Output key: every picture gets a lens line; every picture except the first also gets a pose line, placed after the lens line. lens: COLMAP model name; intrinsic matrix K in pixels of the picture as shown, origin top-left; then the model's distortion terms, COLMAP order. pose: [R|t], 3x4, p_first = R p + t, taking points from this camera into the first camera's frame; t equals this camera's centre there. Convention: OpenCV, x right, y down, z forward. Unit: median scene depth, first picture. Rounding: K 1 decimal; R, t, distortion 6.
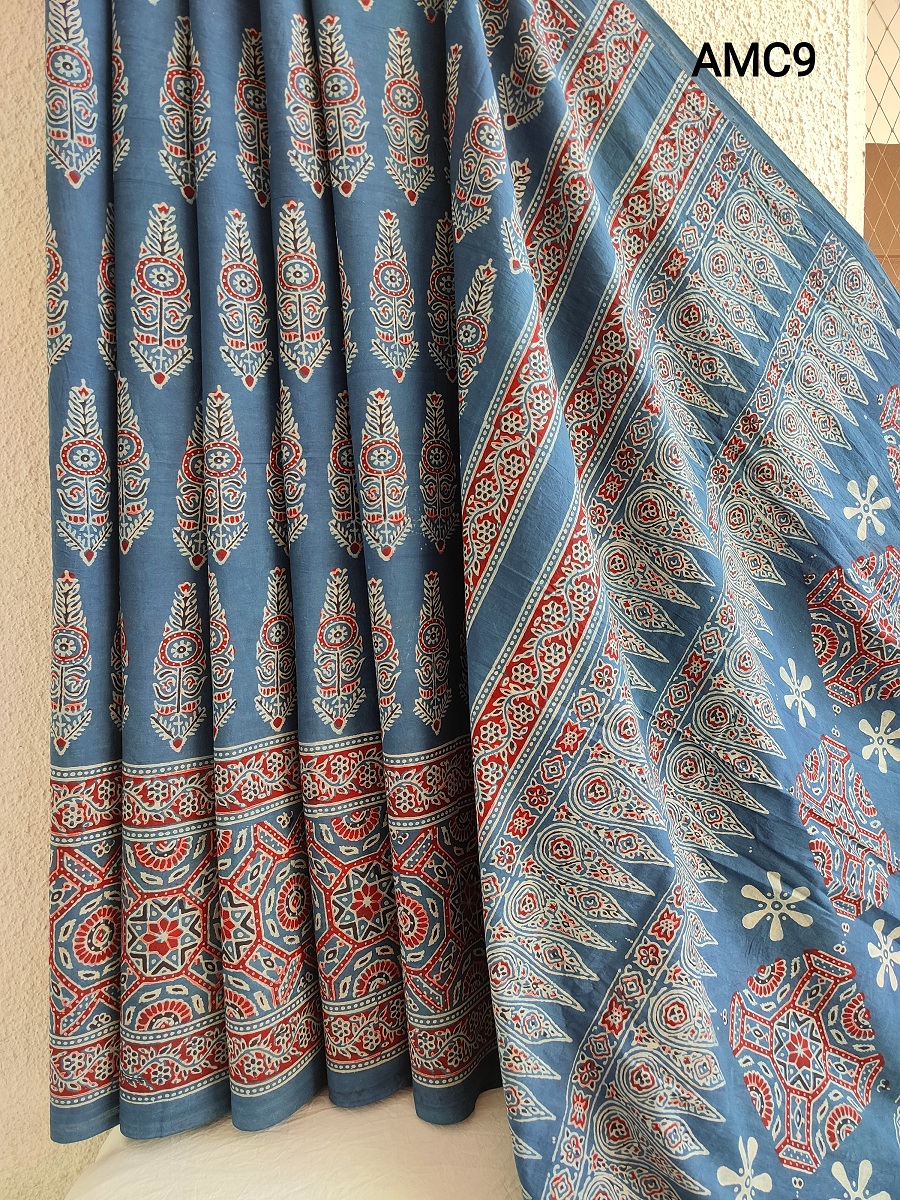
lens RADIAL K [[888.7, 0, 451.3], [0, 888.7, 601.8], [0, 0, 1]] dist [0.013963, -0.021273]
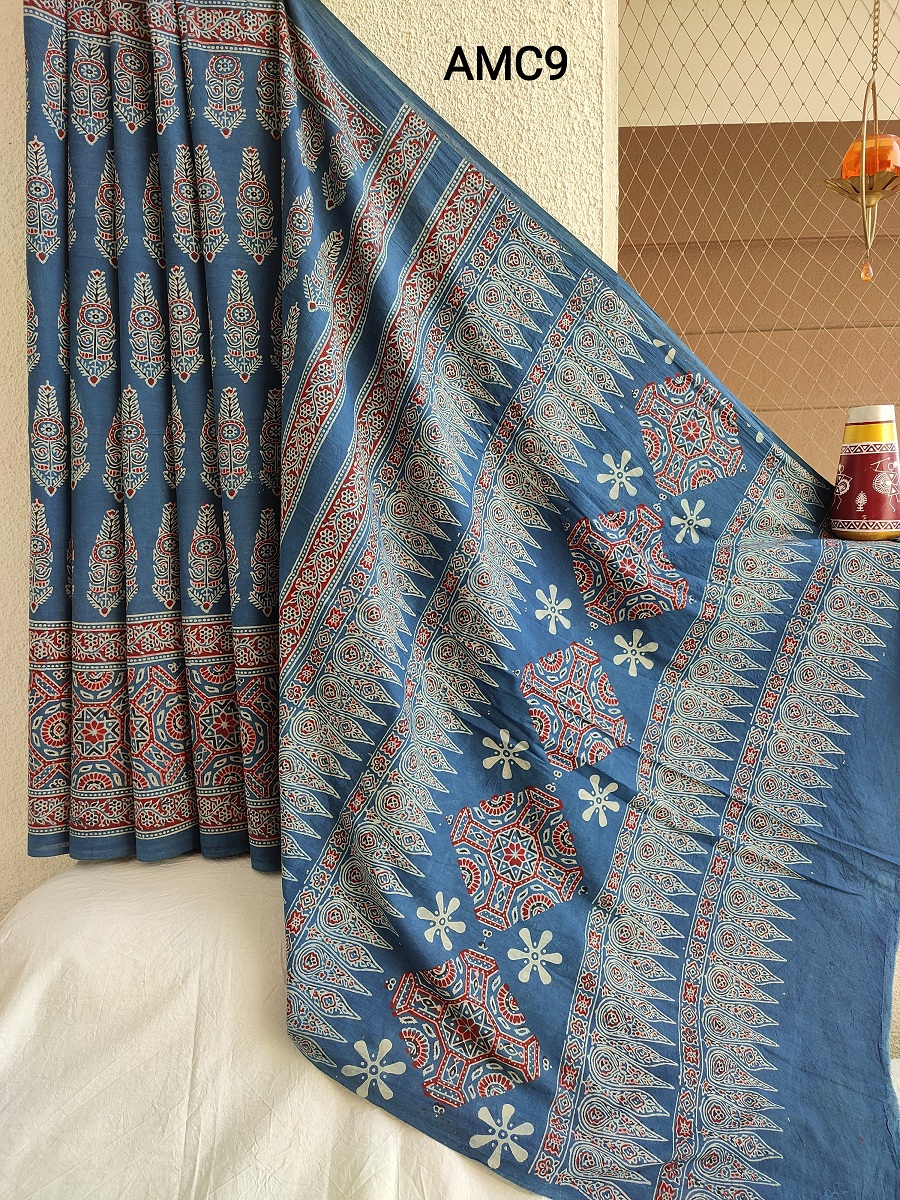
lens RADIAL K [[888.7, 0, 449.5], [0, 888.7, 603.1], [0, 0, 1]] dist [0.013963, -0.021273]
pose [[0.983778, 0.048652, -0.172665, 0.567489], [-0.043063, 0.998425, 0.035972, 0.060695], [0.174144, -0.027953, 0.984323, -0.450806]]
